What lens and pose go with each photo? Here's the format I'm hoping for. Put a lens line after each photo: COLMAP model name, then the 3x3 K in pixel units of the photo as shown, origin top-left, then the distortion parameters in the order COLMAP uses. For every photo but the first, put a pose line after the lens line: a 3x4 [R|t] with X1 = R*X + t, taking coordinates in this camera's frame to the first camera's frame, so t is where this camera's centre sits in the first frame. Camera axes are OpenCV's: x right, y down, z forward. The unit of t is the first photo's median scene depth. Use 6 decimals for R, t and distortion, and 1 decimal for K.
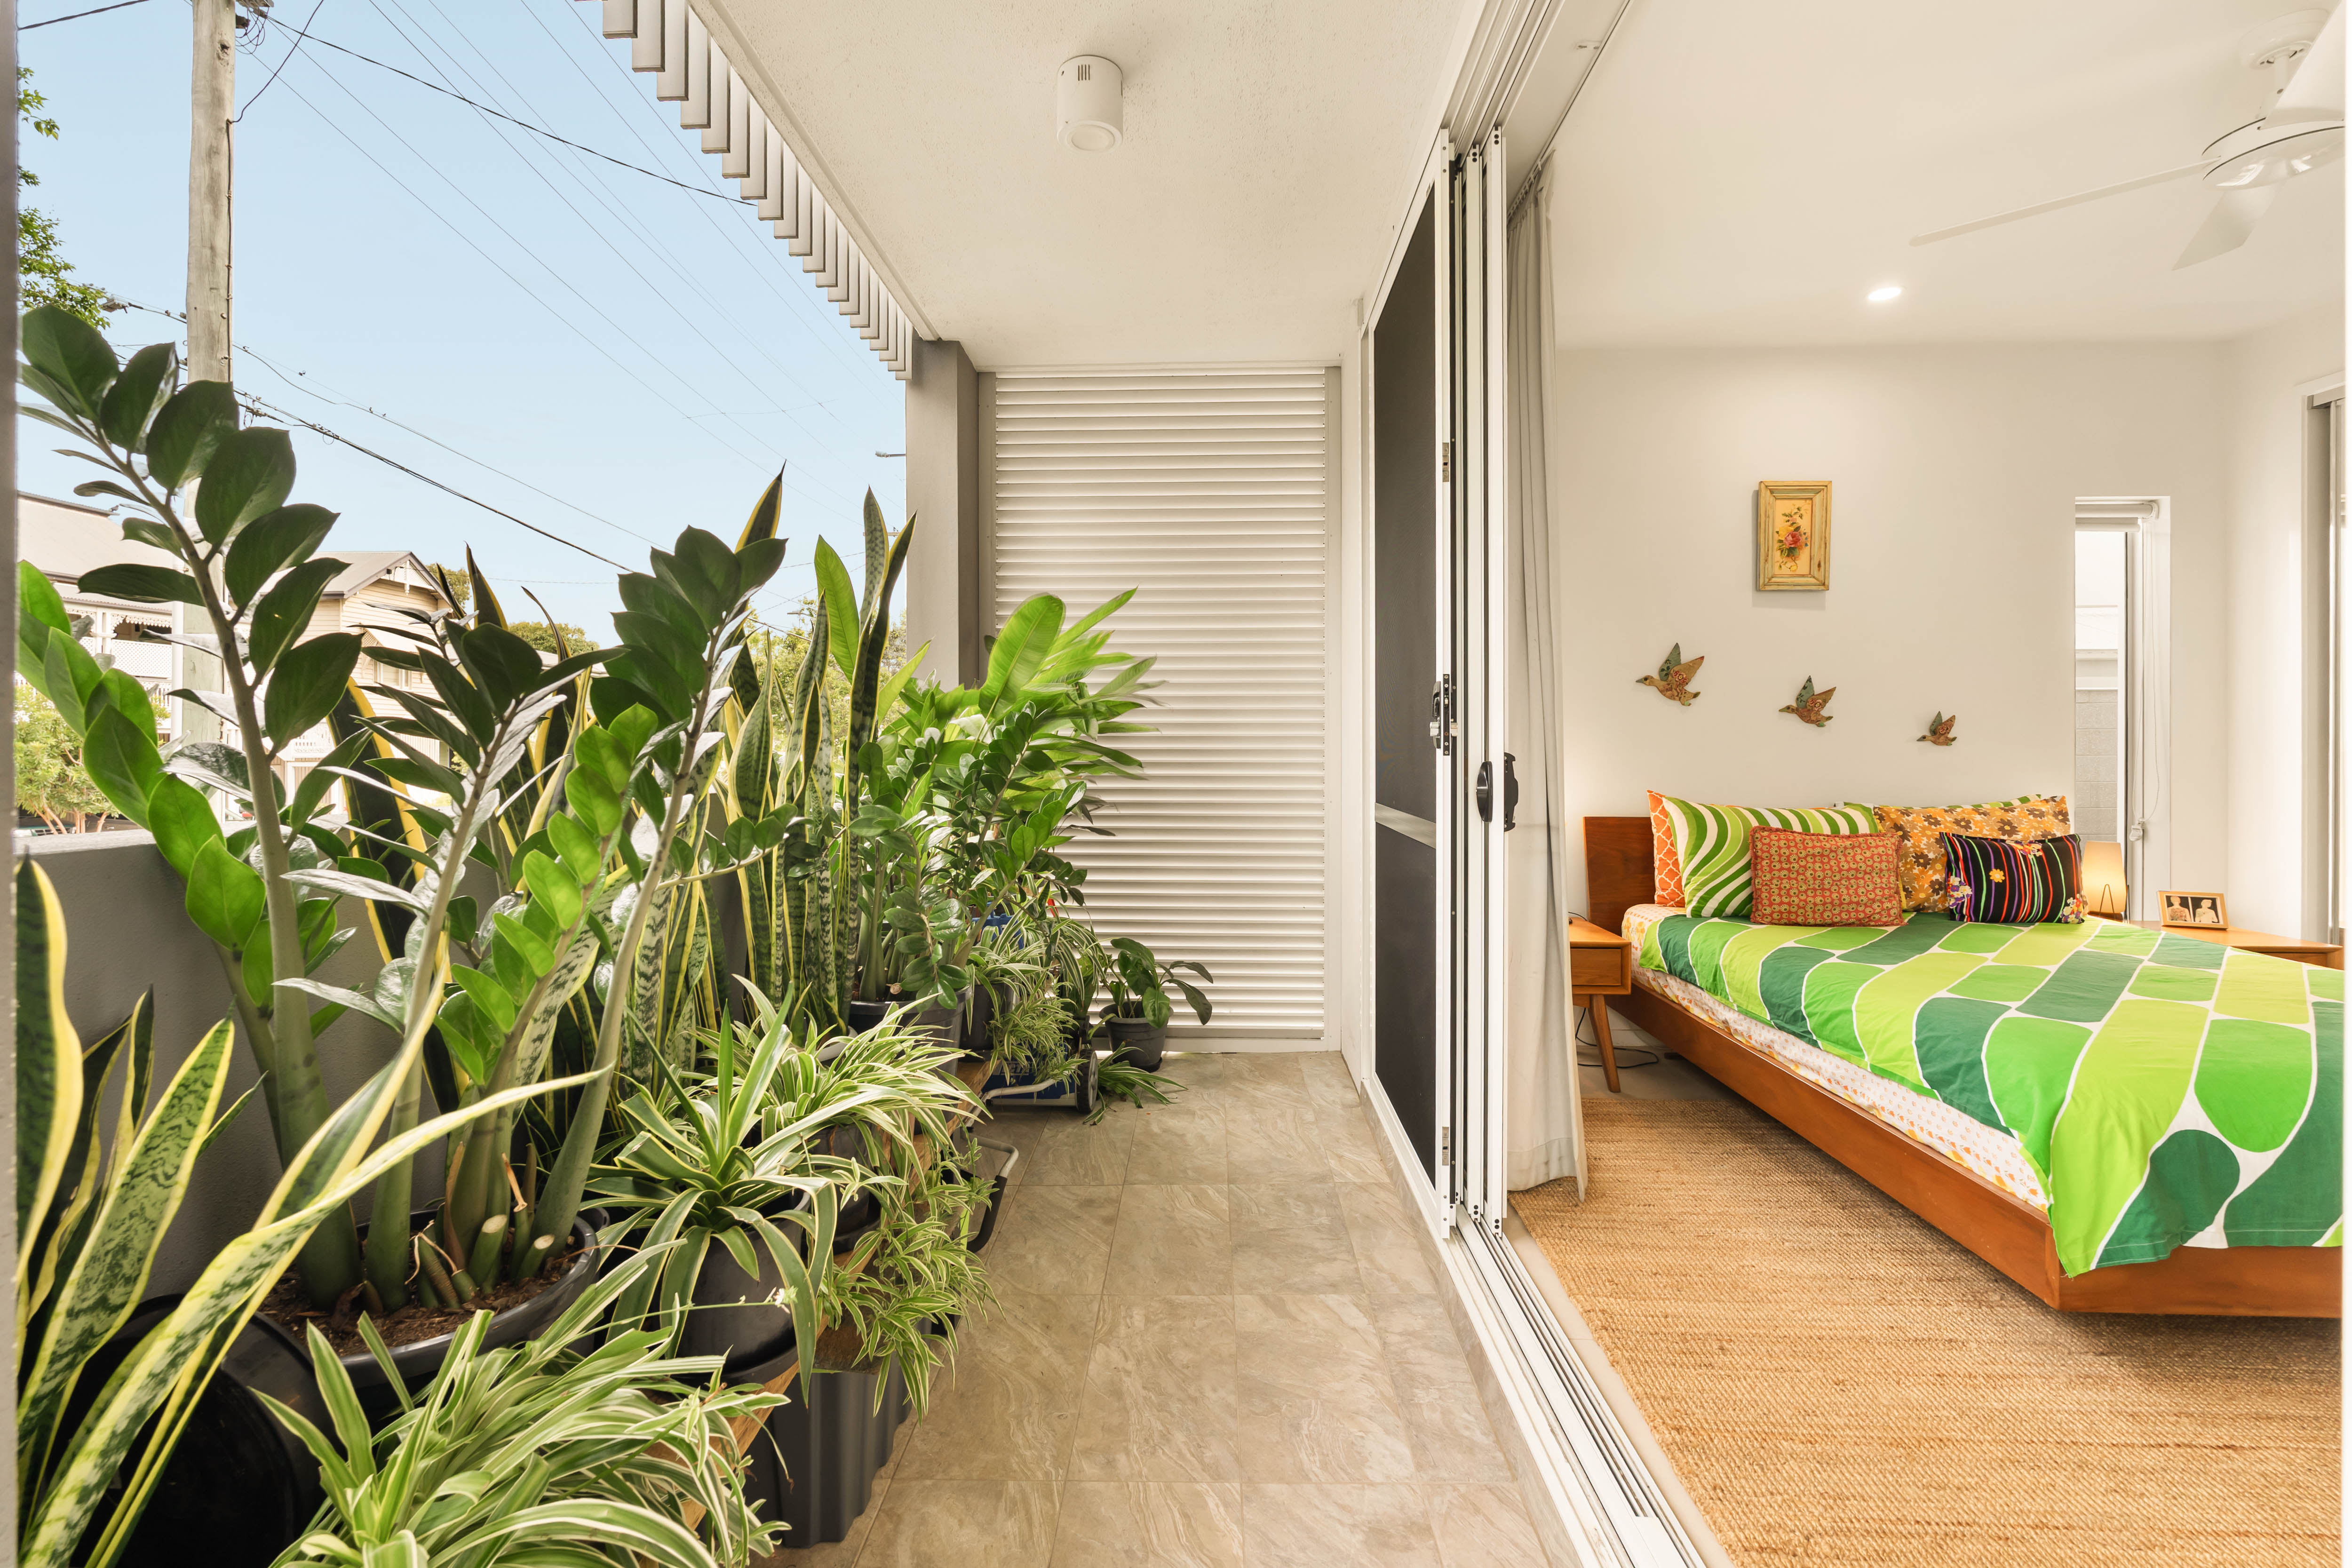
lens RADIAL K [[1045.8, 0, 1169.5], [0, 1045.8, 755.5], [0, 0, 1]] dist [0.001284, -0.000480]
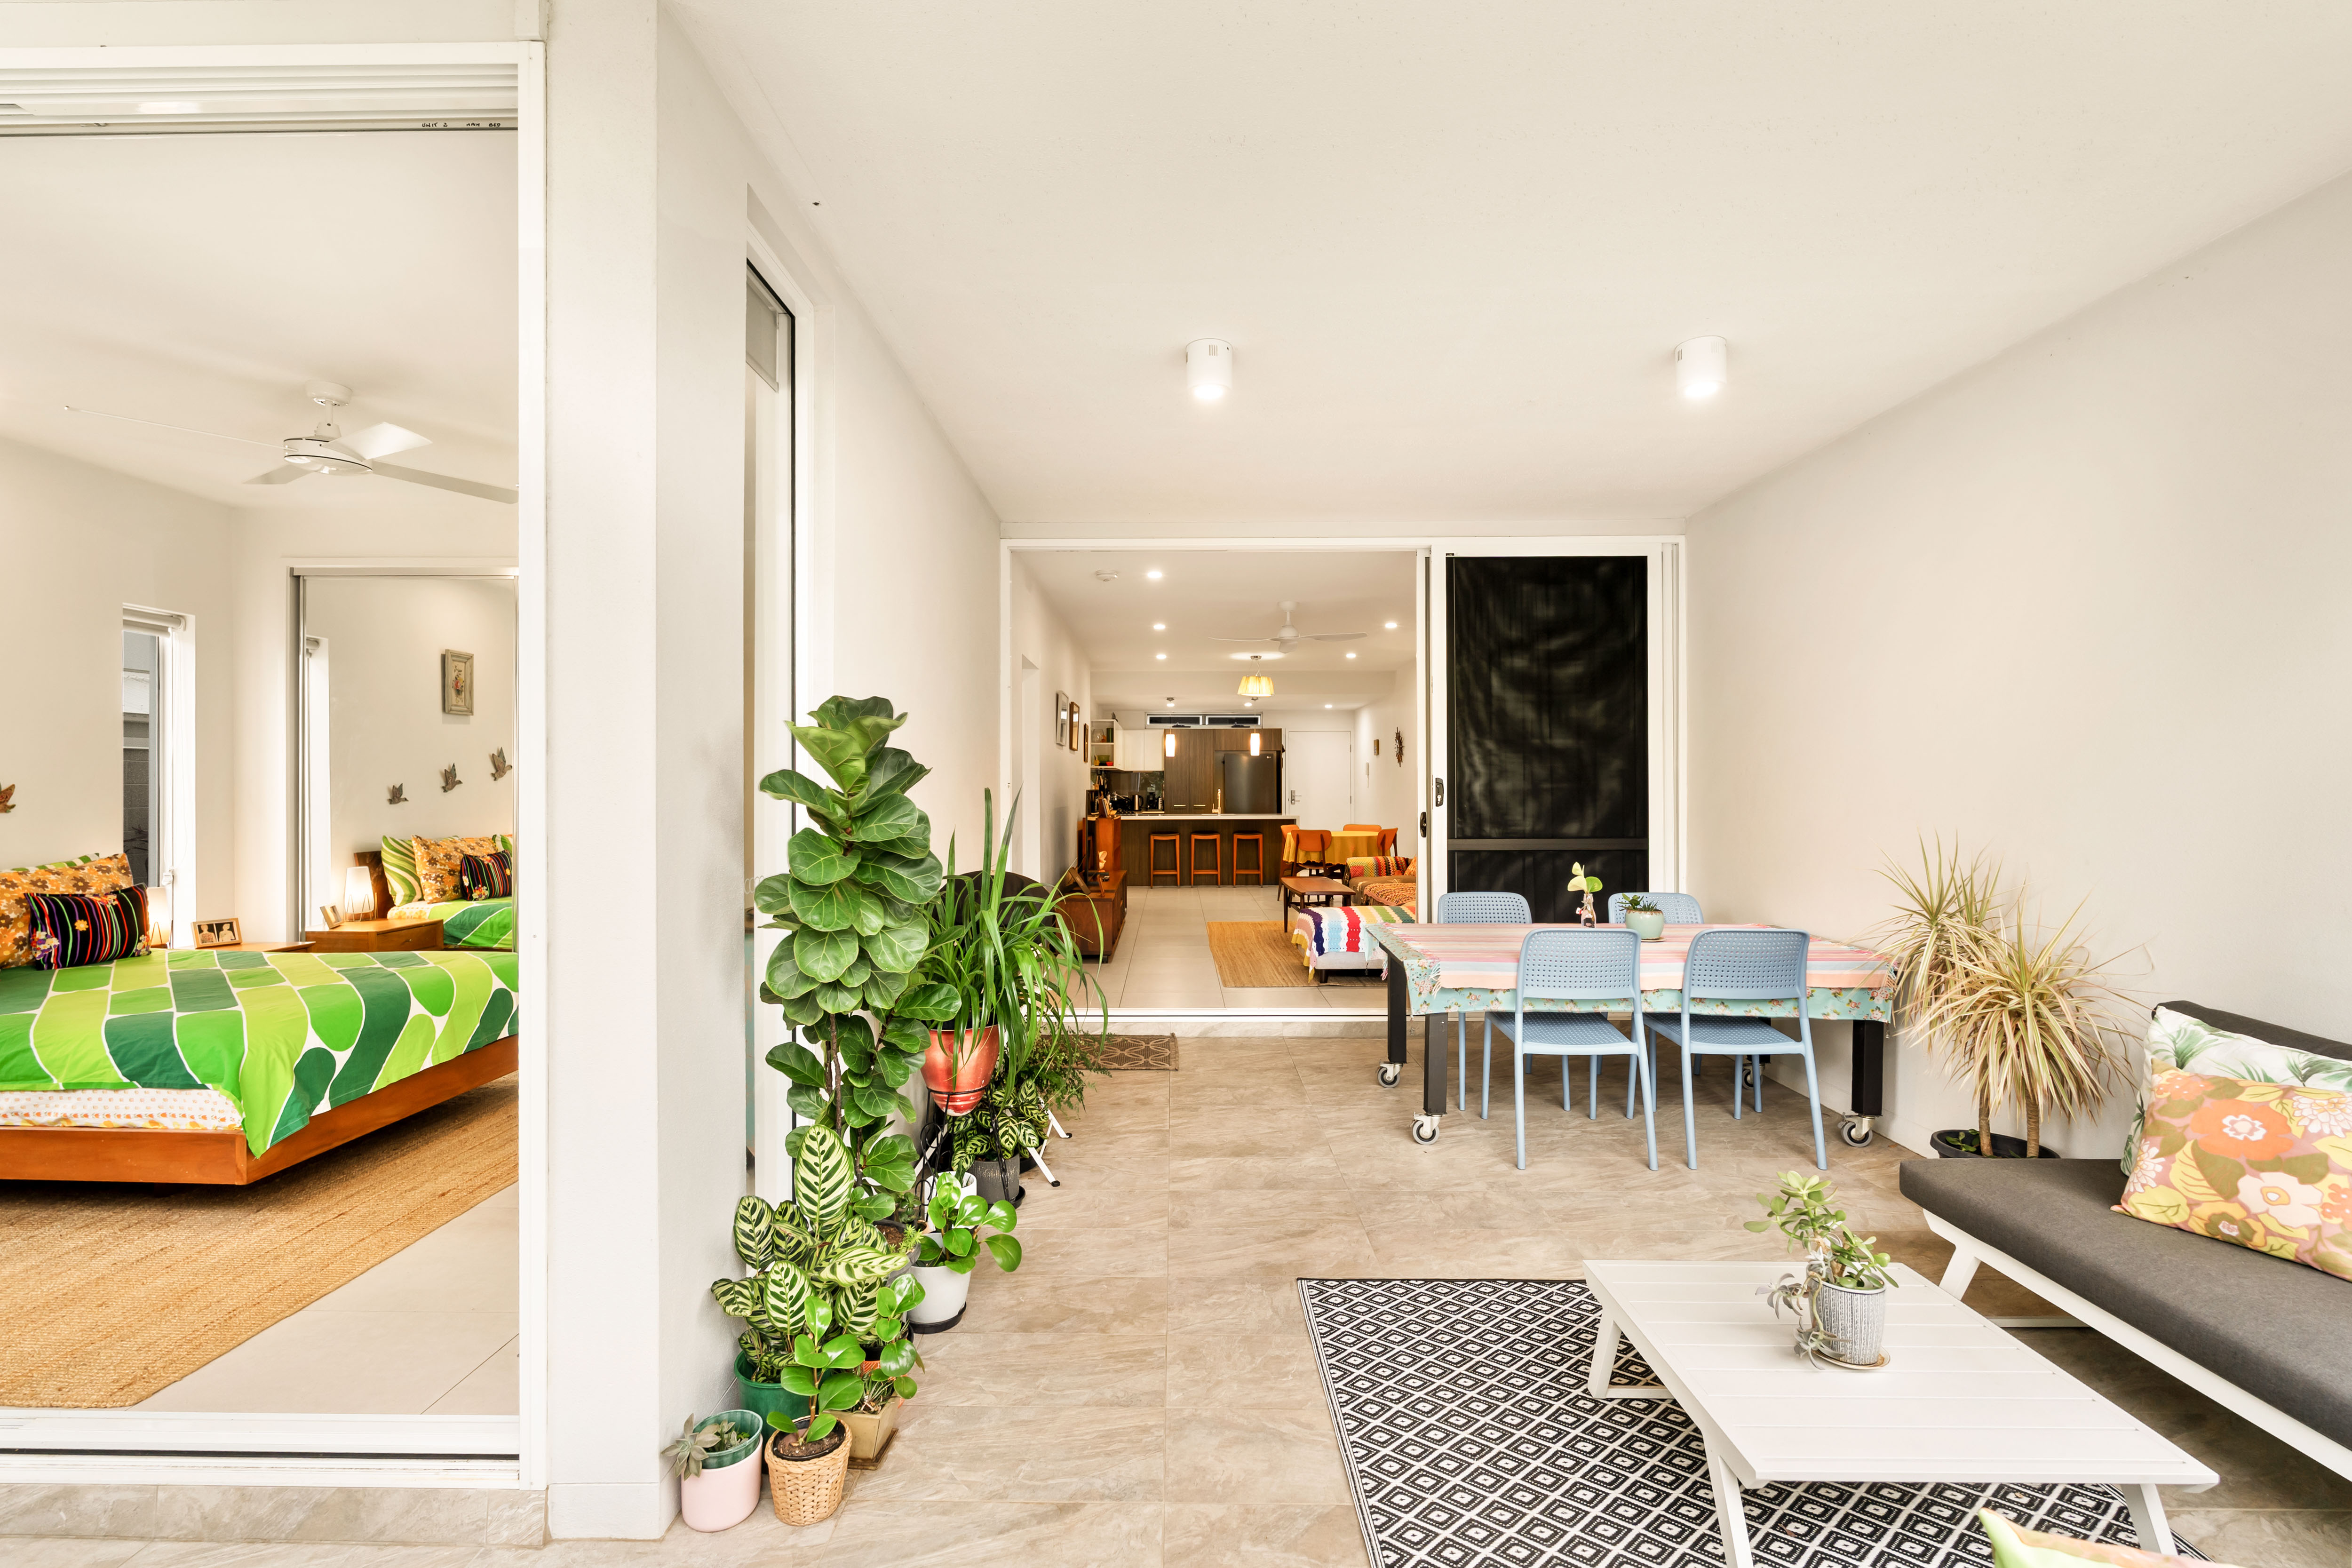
lens RADIAL K [[1026.3, 0, 1157.0], [0, 1026.3, 779.0], [0, 0, 1]] dist [-0.003374, -0.000619]
pose [[-0.024845, 0.008536, 0.999655, -0.385153], [0.008242, 0.999931, -0.008334, -0.029550], [-0.999657, 0.008033, -0.024914, -0.178472]]
